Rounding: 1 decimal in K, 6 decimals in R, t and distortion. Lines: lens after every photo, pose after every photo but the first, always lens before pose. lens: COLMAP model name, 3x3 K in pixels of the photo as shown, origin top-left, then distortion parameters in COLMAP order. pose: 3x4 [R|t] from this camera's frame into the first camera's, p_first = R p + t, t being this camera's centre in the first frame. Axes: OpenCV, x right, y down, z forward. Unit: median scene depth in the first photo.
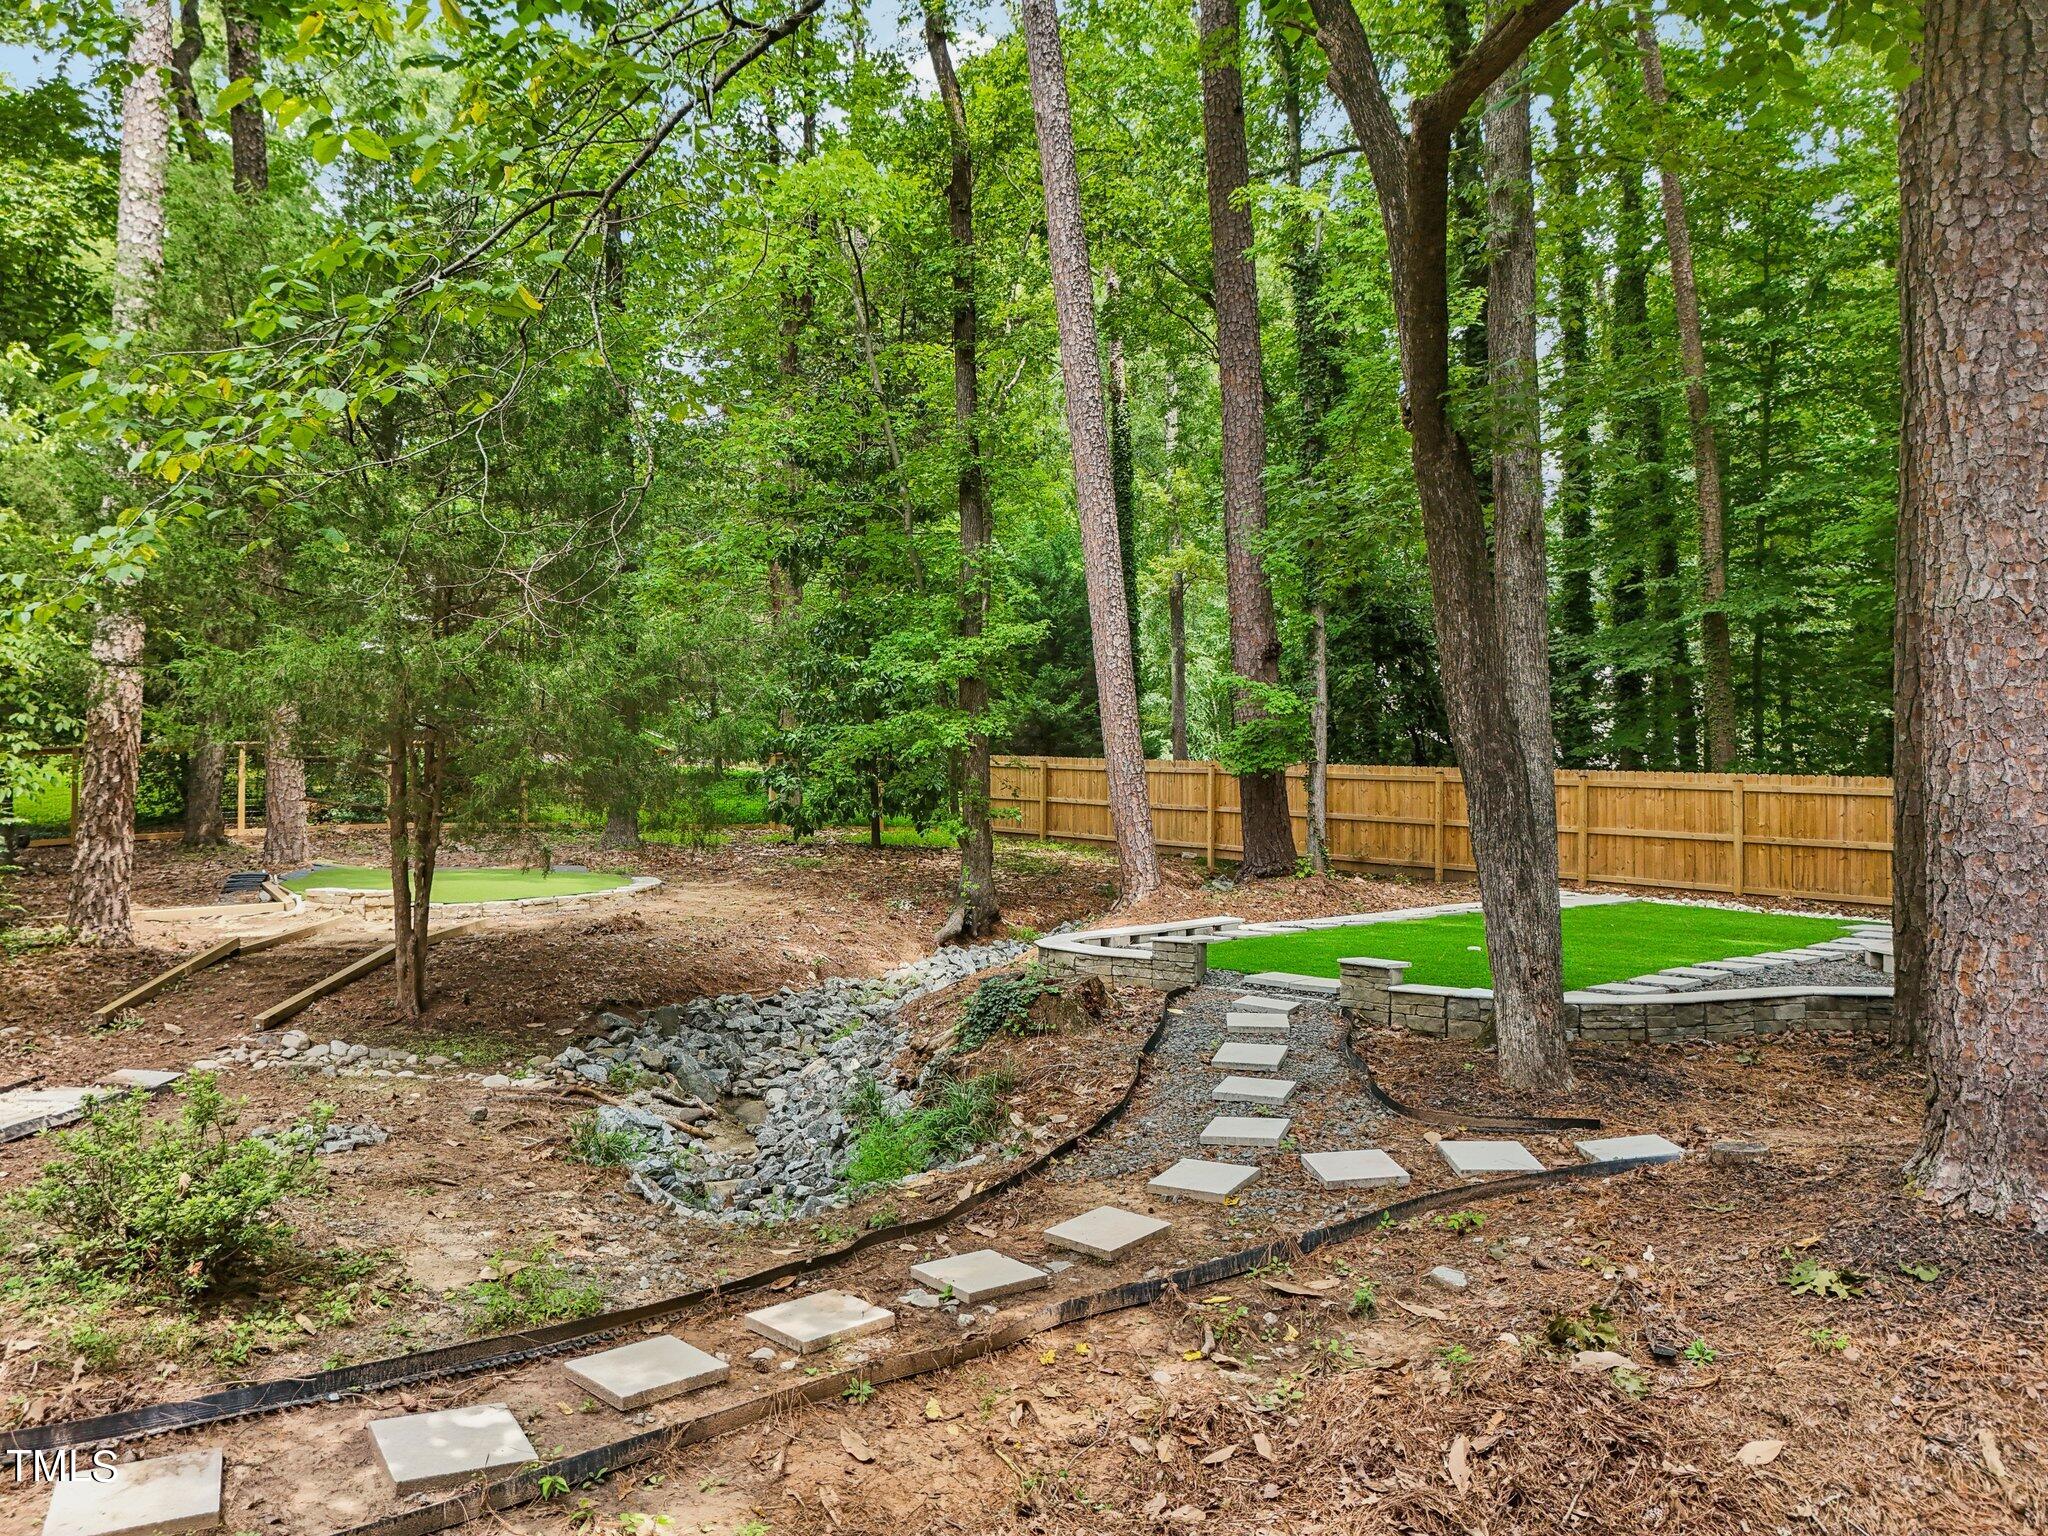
lens RADIAL K [[1534.9, 0, 1024.0], [0, 1534.9, 768.0], [0, 0, 1]] dist [0.084698, -0.107268]
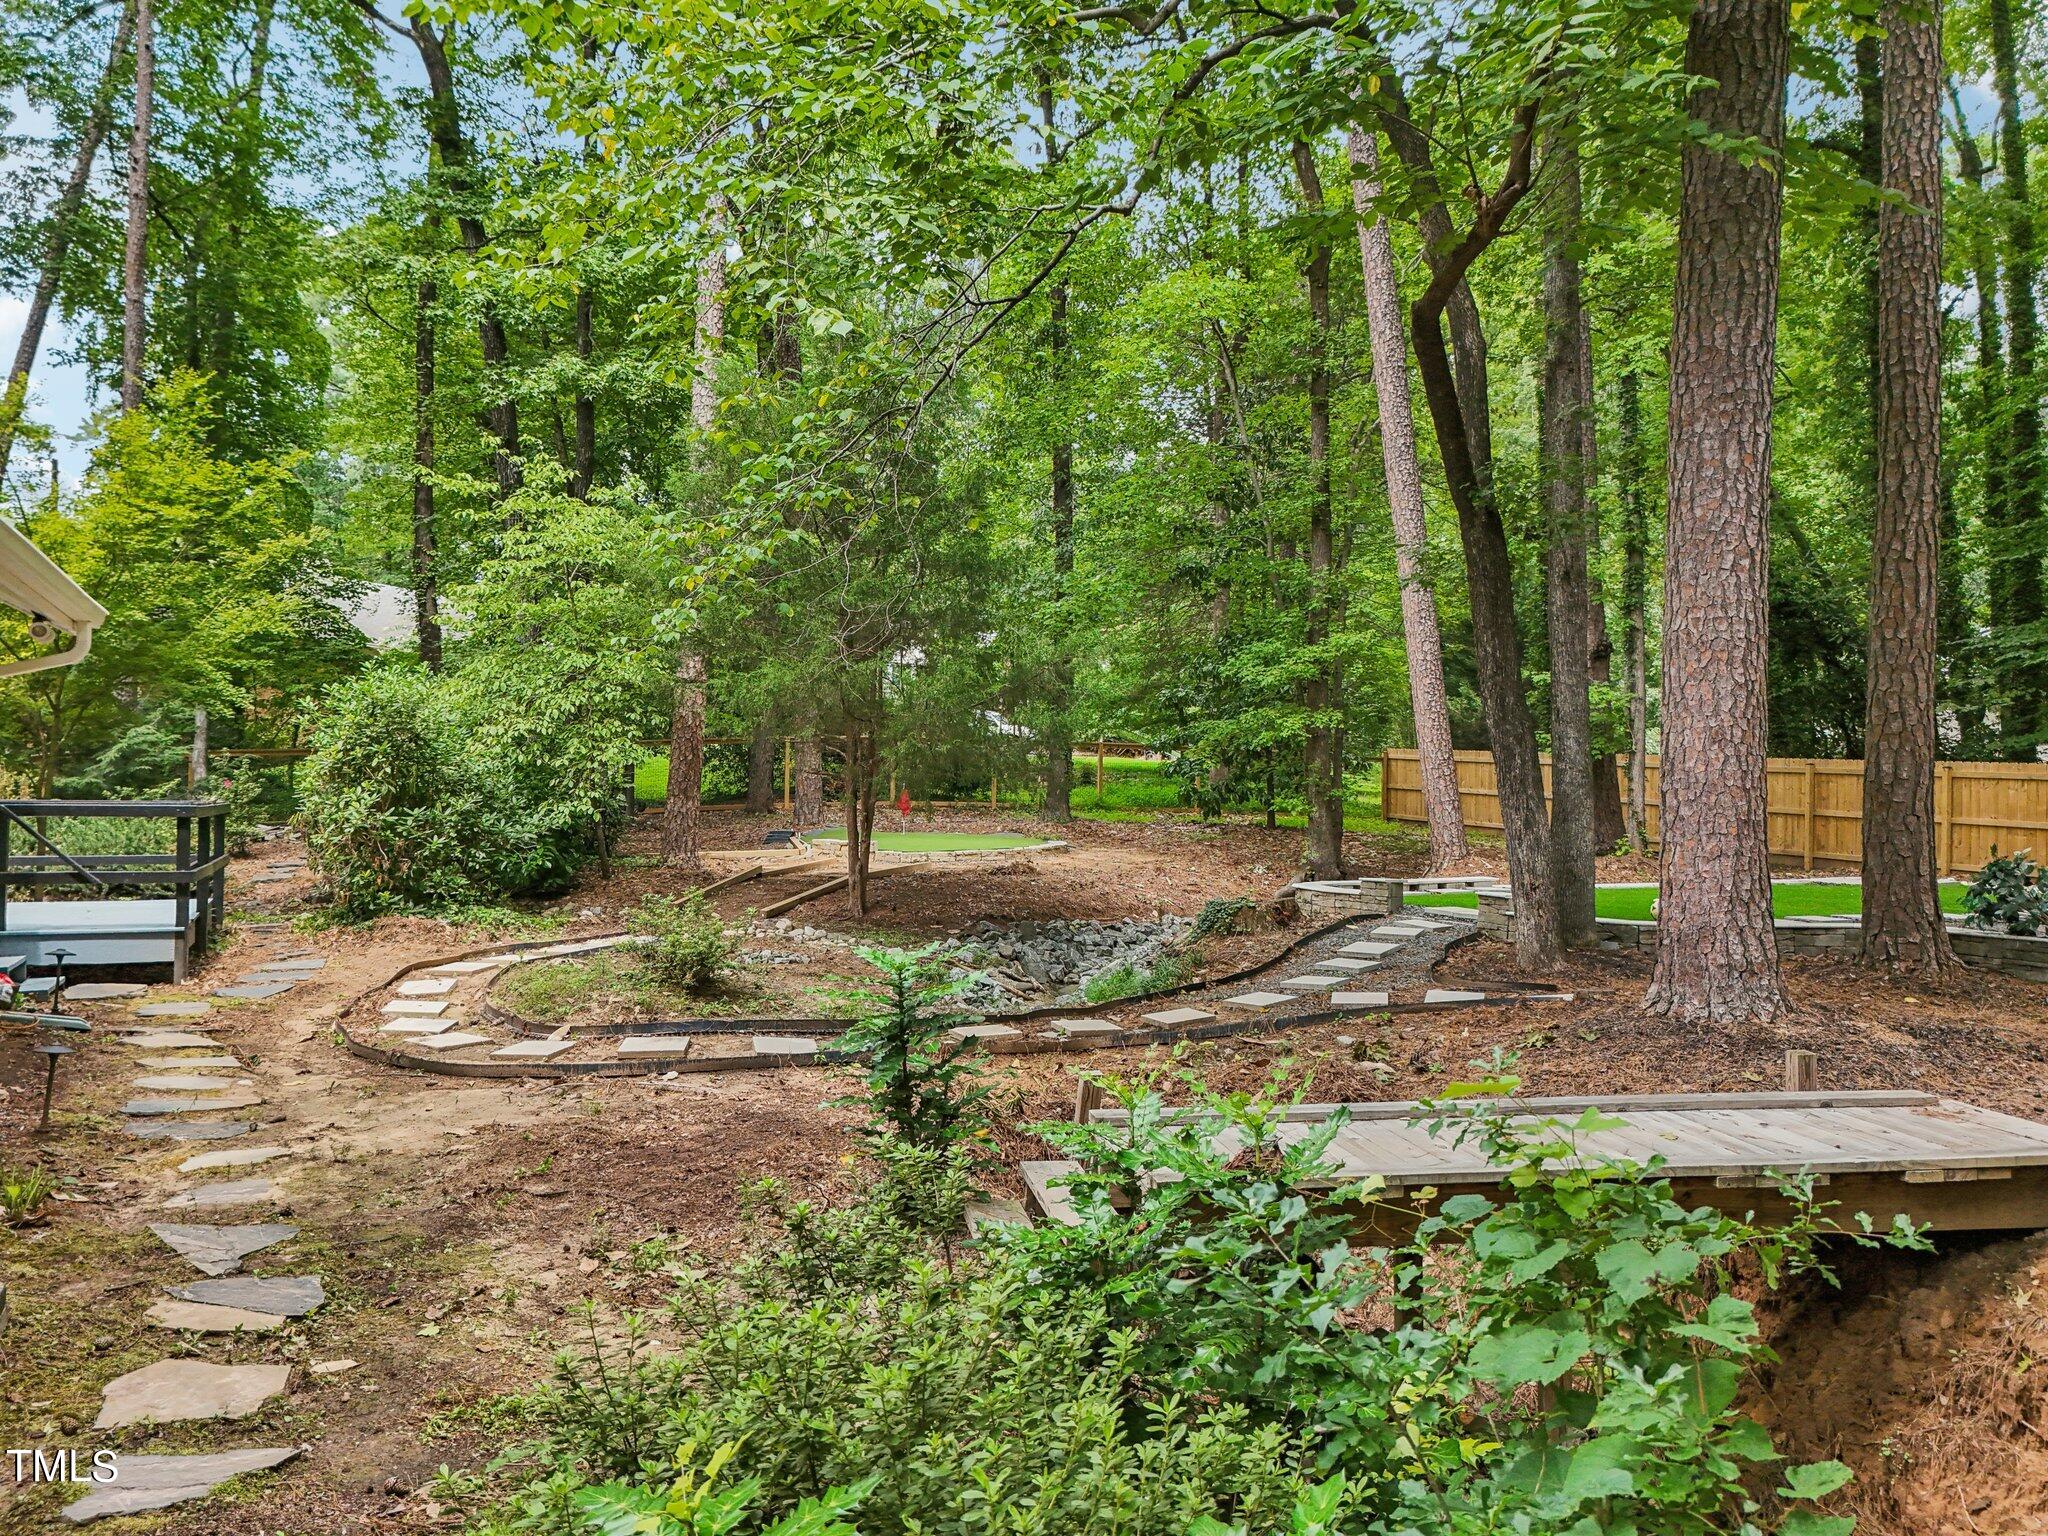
lens RADIAL K [[1534.9, 0, 1024.0], [0, 1534.9, 768.0], [0, 0, 1]] dist [0.084698, -0.107268]
pose [[0.944896, 0.006417, -0.327309, 0.217567], [-0.006471, 0.999979, 0.000925, 0.015180], [0.327308, 0.001244, 0.944917, -0.308922]]
